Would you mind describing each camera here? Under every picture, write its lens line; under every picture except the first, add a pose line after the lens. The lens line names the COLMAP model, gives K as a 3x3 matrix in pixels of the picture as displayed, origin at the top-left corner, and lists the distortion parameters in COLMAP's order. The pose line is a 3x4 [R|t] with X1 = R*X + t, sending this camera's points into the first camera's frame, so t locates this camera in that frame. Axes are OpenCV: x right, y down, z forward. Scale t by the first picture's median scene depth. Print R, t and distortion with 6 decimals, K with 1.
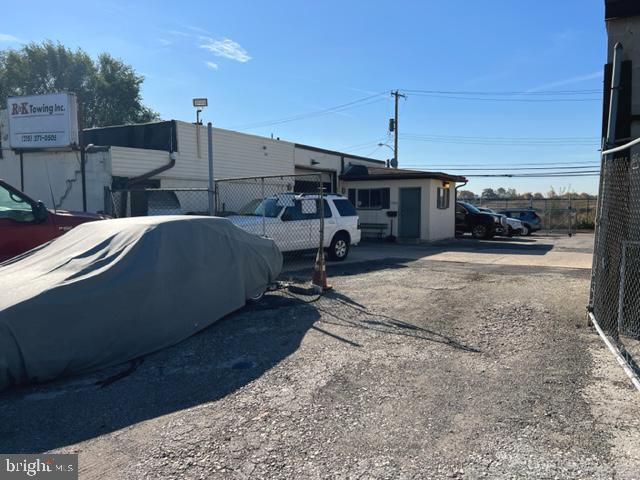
lens RADIAL K [[486.3, 0, 320.2], [0, 486.3, 240.7], [0, 0, 1]] dist [-0.003355, -0.002609]
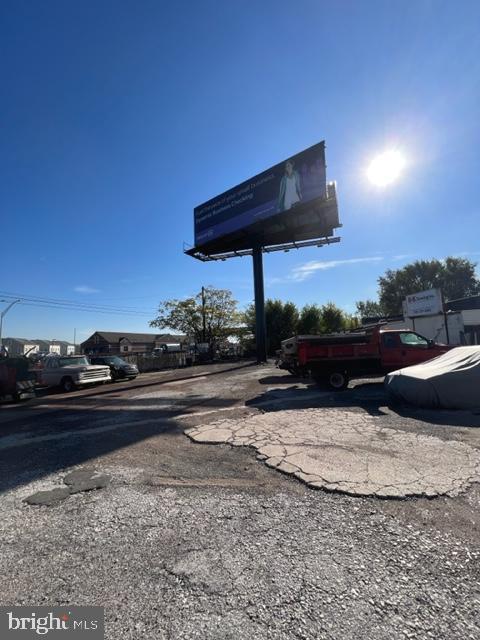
lens RADIAL K [[255.4, 0, 240.4], [0, 255.4, 324.3], [0, 0, 1]] dist [-0.003366, -0.000077]
pose [[0.450062, -0.092026, -0.888243, 0.077021], [-0.034475, 0.992144, -0.120259, 0.017317], [0.892331, 0.084747, 0.443354, -0.252436]]
